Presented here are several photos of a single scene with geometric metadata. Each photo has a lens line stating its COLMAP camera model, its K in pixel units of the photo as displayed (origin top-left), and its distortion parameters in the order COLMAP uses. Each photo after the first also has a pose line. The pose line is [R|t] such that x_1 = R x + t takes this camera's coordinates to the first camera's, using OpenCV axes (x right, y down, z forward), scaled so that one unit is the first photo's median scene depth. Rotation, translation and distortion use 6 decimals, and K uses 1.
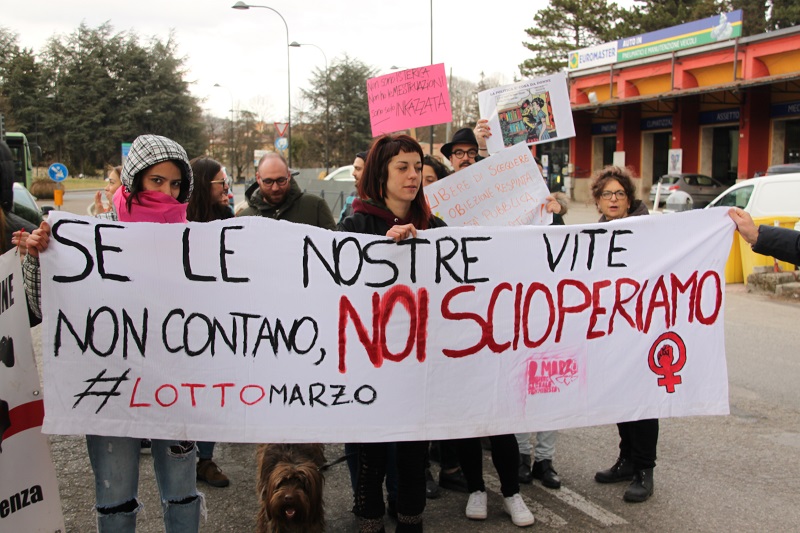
lens RADIAL K [[1014.6, 0, 400.0], [0, 1014.6, 266.5], [0, 0, 1]] dist [0.013451, 0.606389]
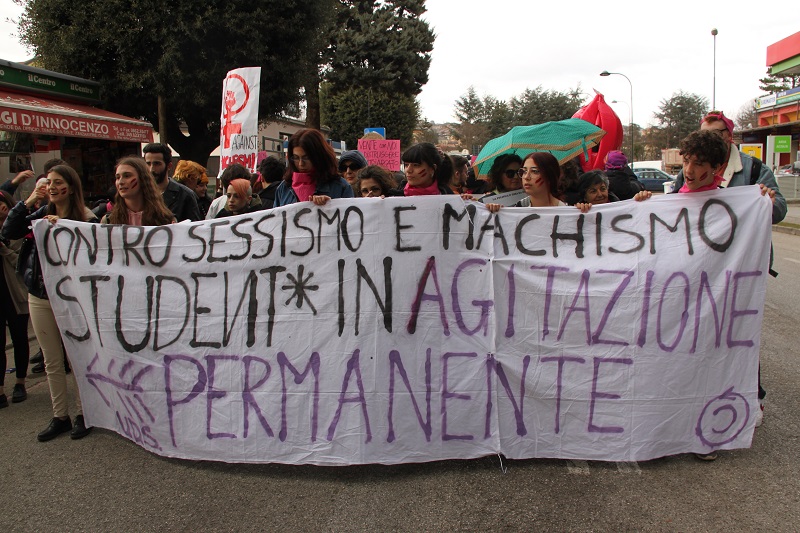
lens RADIAL K [[669.2, 0, 401.0], [0, 669.2, 285.1], [0, 0, 1]] dist [-0.196822, 0.188350]
pose [[0.872527, 0.052719, -0.485712, 0.090346], [-0.007664, 0.995516, 0.094286, 0.012572], [0.488505, -0.078544, 0.869019, -0.181118]]
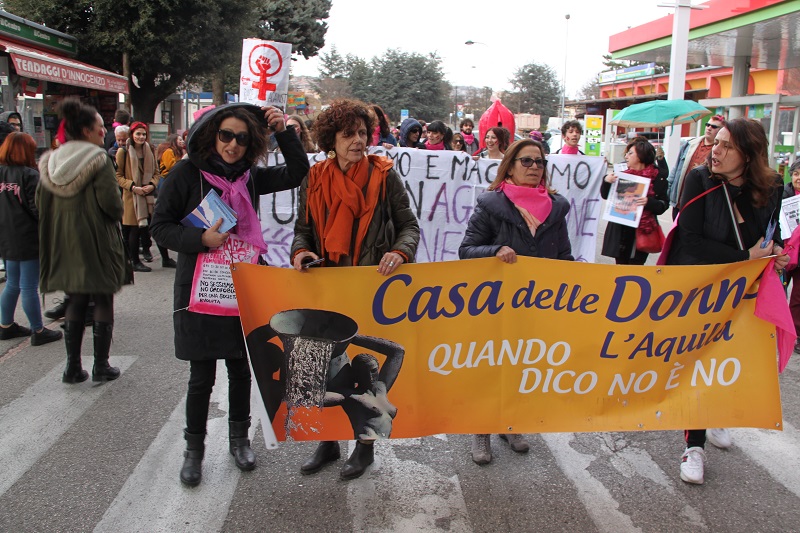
lens RADIAL K [[671.9, 0, 400.0], [0, 671.9, 266.5], [0, 0, 1]] dist [-0.177686, 0.172793]
pose [[0.956733, 0.079974, -0.279760, 0.090006], [-0.045819, 0.990899, 0.126572, 0.014222], [0.287337, -0.108277, 0.951690, -0.211460]]
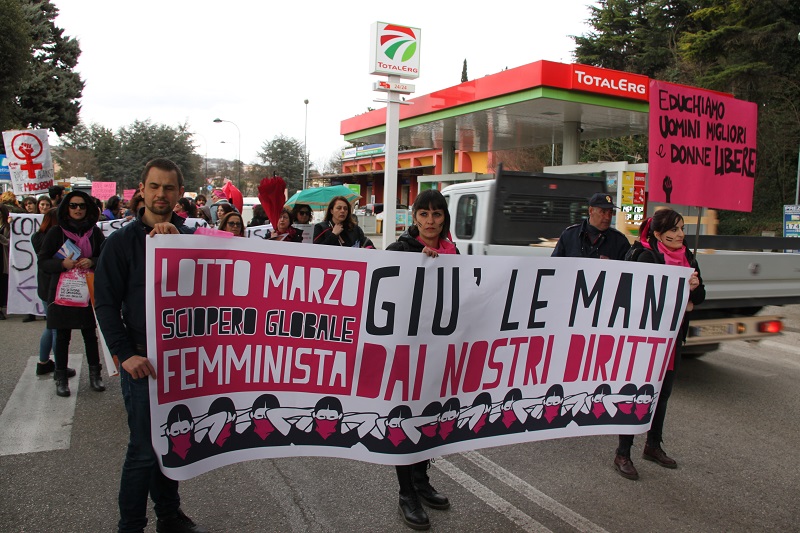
lens RADIAL K [[671.9, 0, 400.0], [0, 671.9, 266.5], [0, 0, 1]] dist [-0.177686, 0.172793]
pose [[0.997070, 0.024873, 0.072338, 0.096270], [-0.025451, 0.999651, 0.007083, 0.015789], [-0.072137, -0.008903, 0.997355, -0.236812]]
